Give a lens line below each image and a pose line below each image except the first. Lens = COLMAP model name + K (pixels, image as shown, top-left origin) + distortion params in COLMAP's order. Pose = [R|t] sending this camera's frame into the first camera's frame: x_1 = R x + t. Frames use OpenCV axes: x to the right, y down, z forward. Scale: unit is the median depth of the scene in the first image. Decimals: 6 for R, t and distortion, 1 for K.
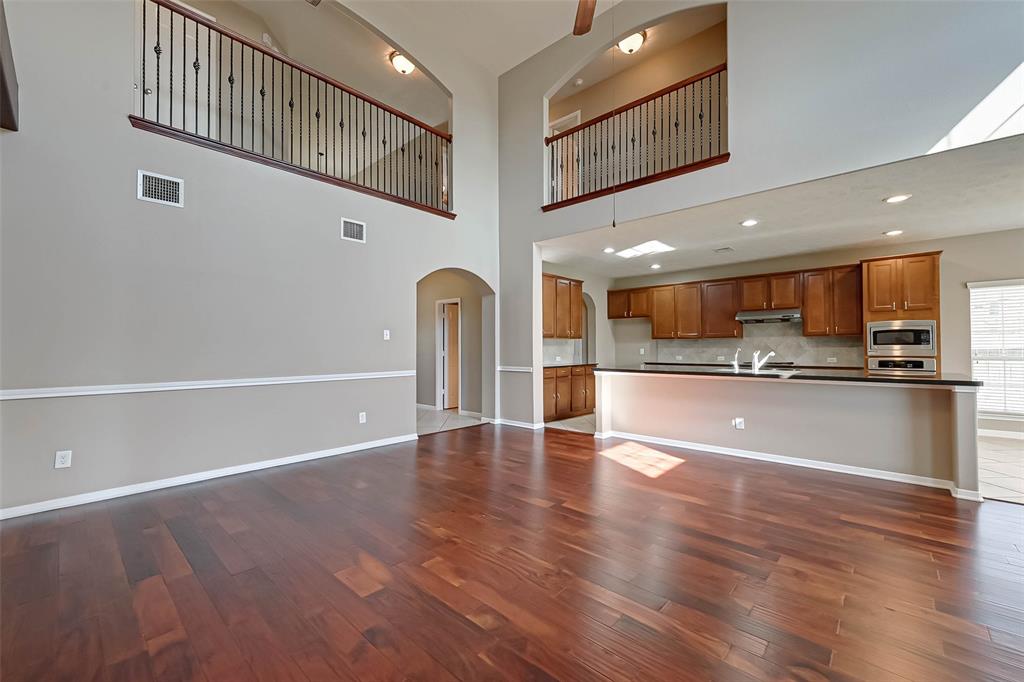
lens RADIAL K [[417.1, 0, 511.6], [0, 417.1, 345.3], [0, 0, 1]] dist [-0.011836, -0.000230]
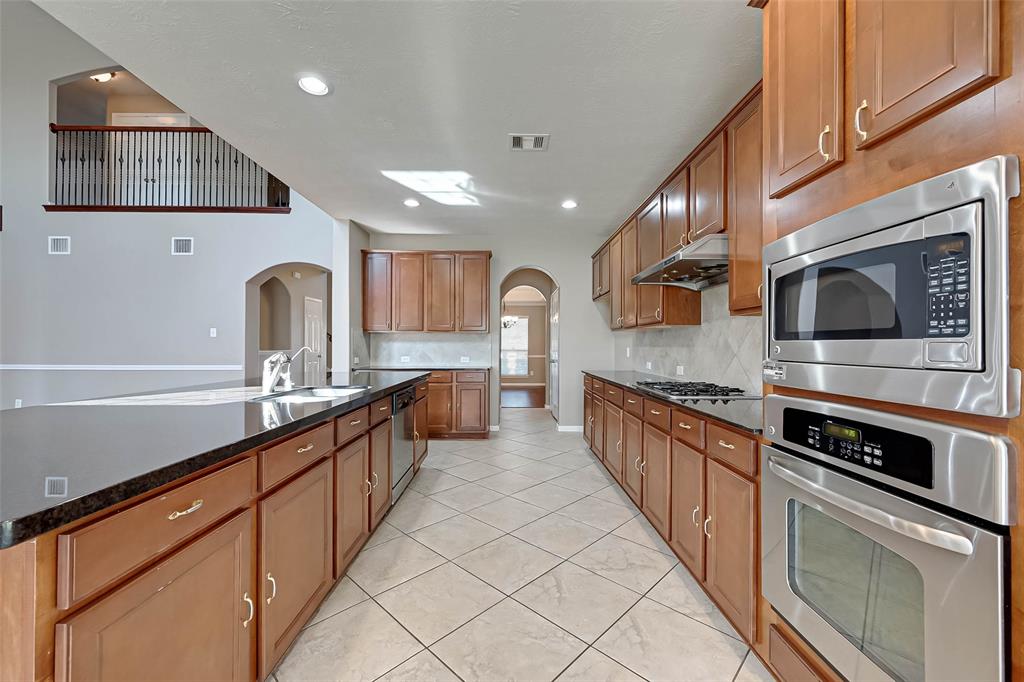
lens RADIAL K [[417.1, 0, 513.1], [0, 417.1, 340.6], [0, 0, 1]] dist [-0.011836, -0.000230]
pose [[0.683036, -0.003306, -0.730378, 1.039593], [-0.000157, 0.999989, -0.004673, 0.002006], [0.730385, 0.003307, 0.683028, 0.807387]]
